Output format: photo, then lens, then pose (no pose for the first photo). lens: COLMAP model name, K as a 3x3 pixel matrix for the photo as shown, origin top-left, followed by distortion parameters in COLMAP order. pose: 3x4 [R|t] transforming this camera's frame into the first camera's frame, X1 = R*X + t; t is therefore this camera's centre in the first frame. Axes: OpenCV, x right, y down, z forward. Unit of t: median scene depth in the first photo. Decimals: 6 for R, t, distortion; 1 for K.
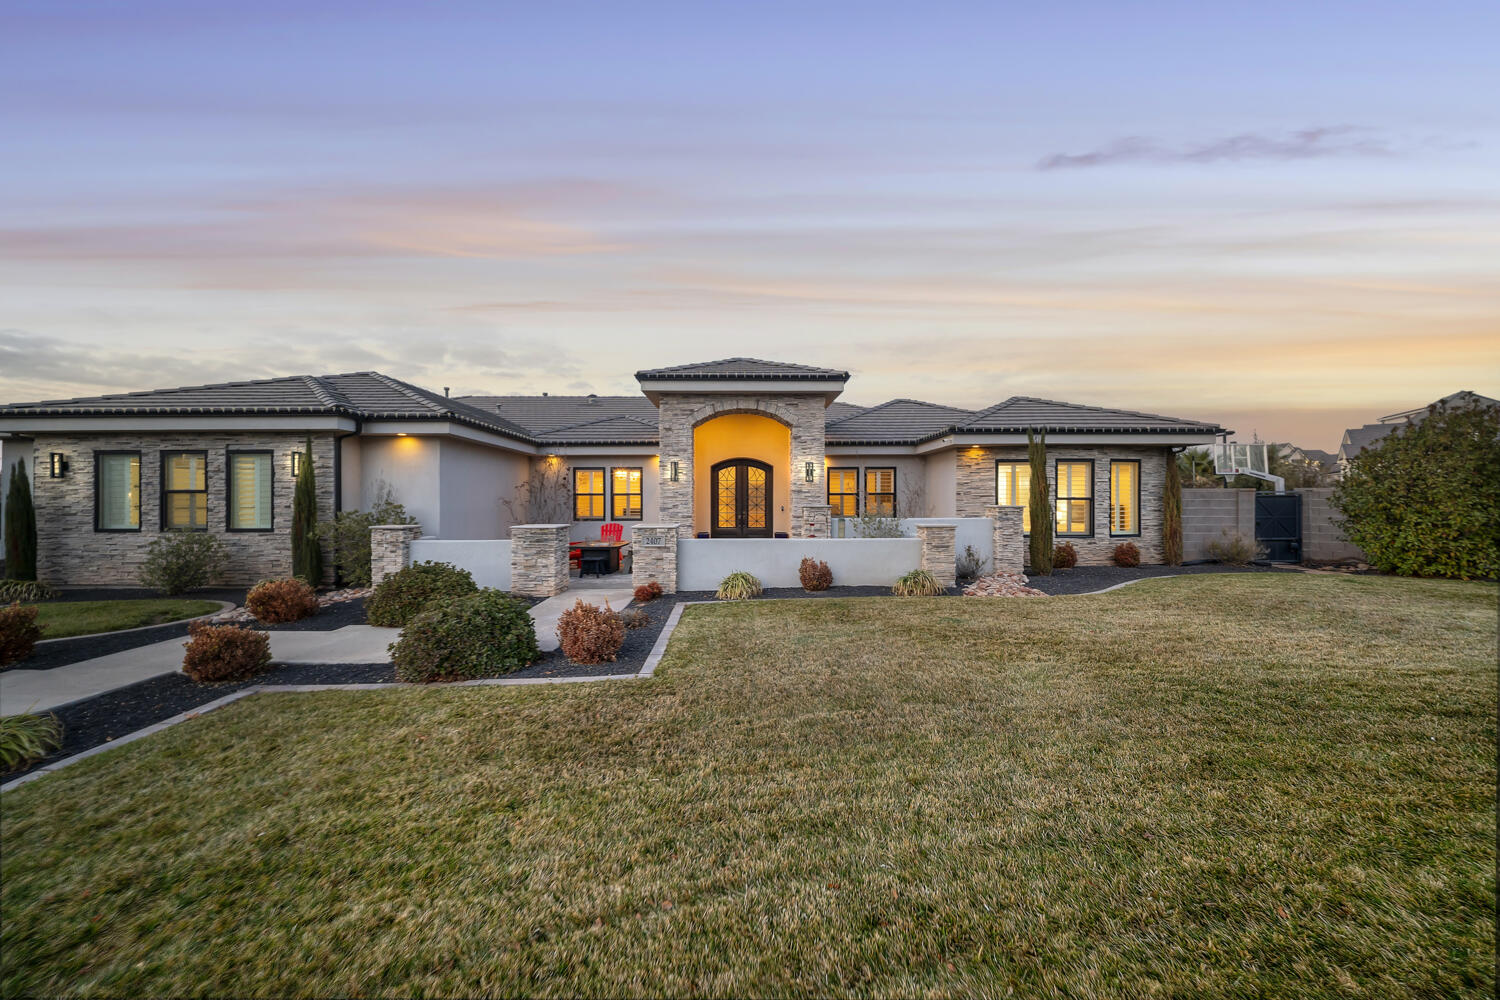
lens RADIAL K [[522.1, 0, 745.6], [0, 522.1, 500.7], [0, 0, 1]] dist [0.010933, -0.008295]
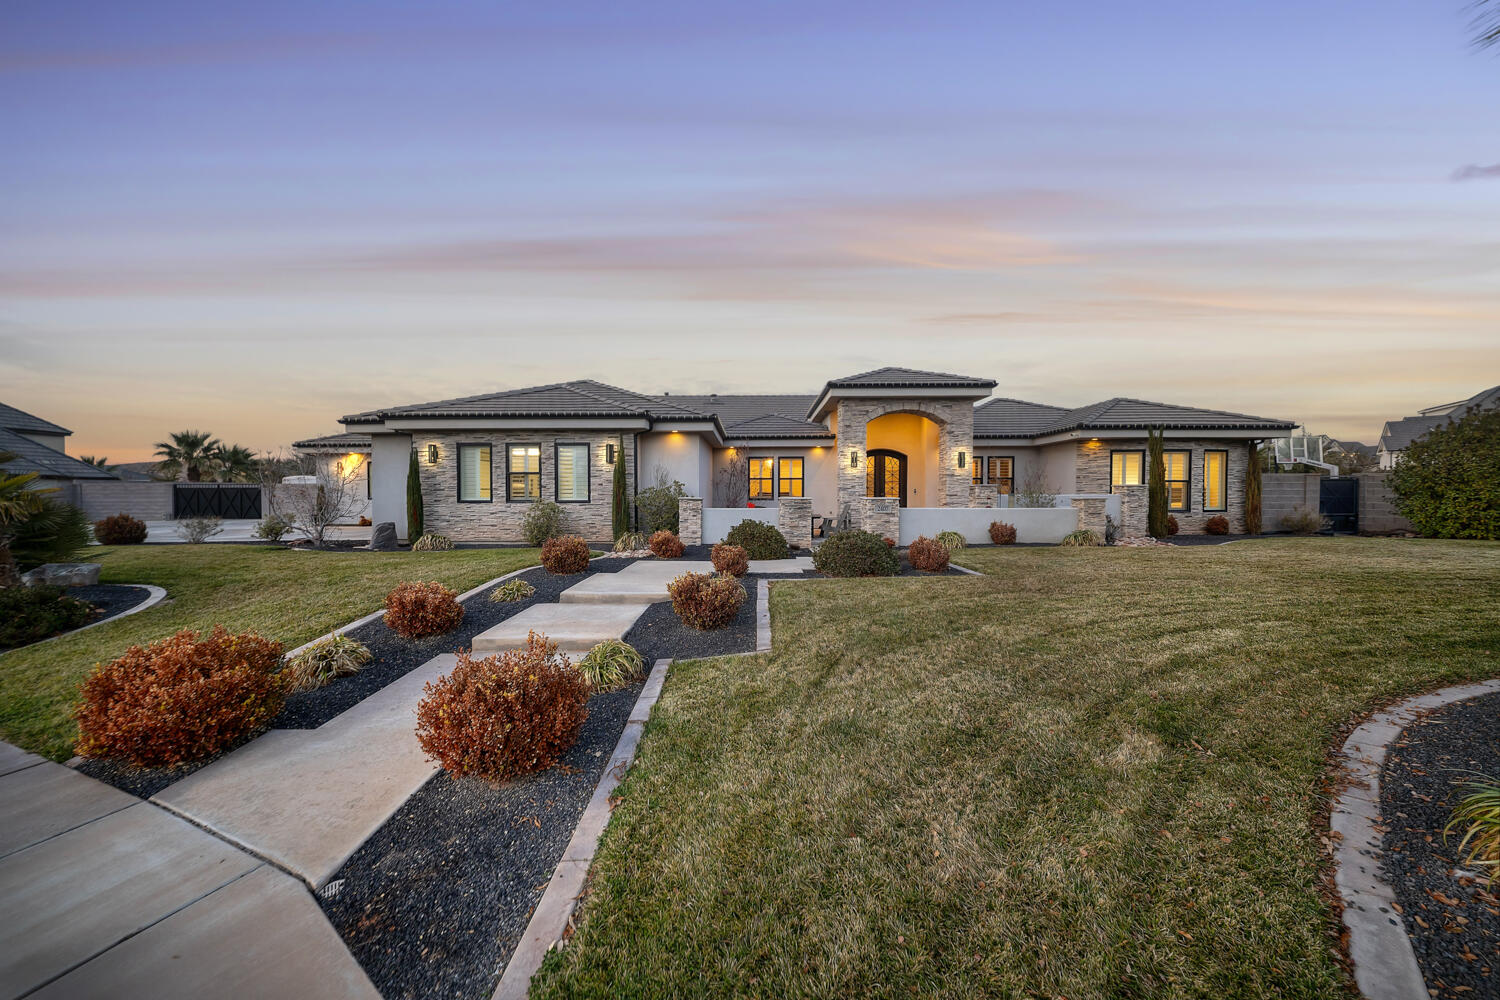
lens RADIAL K [[529.3, 0, 740.3], [0, 529.3, 501.0], [0, 0, 1]] dist [0.001128, -0.003938]
pose [[0.999559, 0.002109, -0.029604, -0.376038], [-0.001711, 0.999908, 0.013481, 0.028583], [0.029630, -0.013425, 0.999471, -0.297870]]
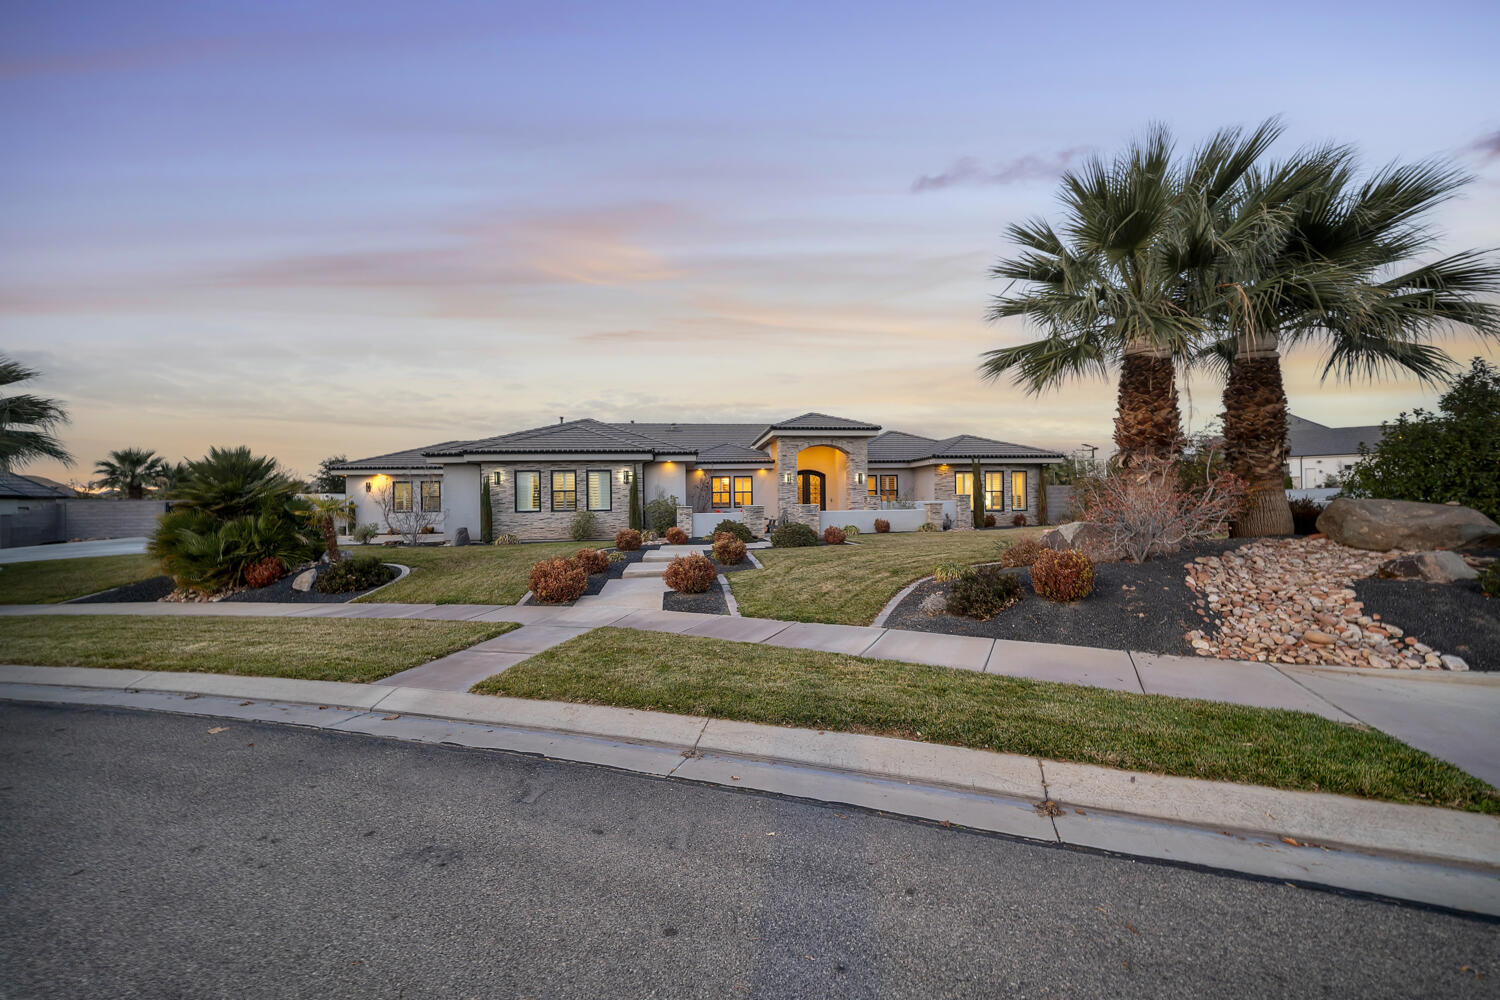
lens RADIAL K [[529.3, 0, 740.3], [0, 529.3, 501.0], [0, 0, 1]] dist [0.001128, -0.003938]
pose [[0.994391, -0.011907, 0.105098, -0.505541], [0.012478, 0.999911, -0.004773, 0.029775], [-0.105032, 0.006057, 0.994450, -0.837177]]
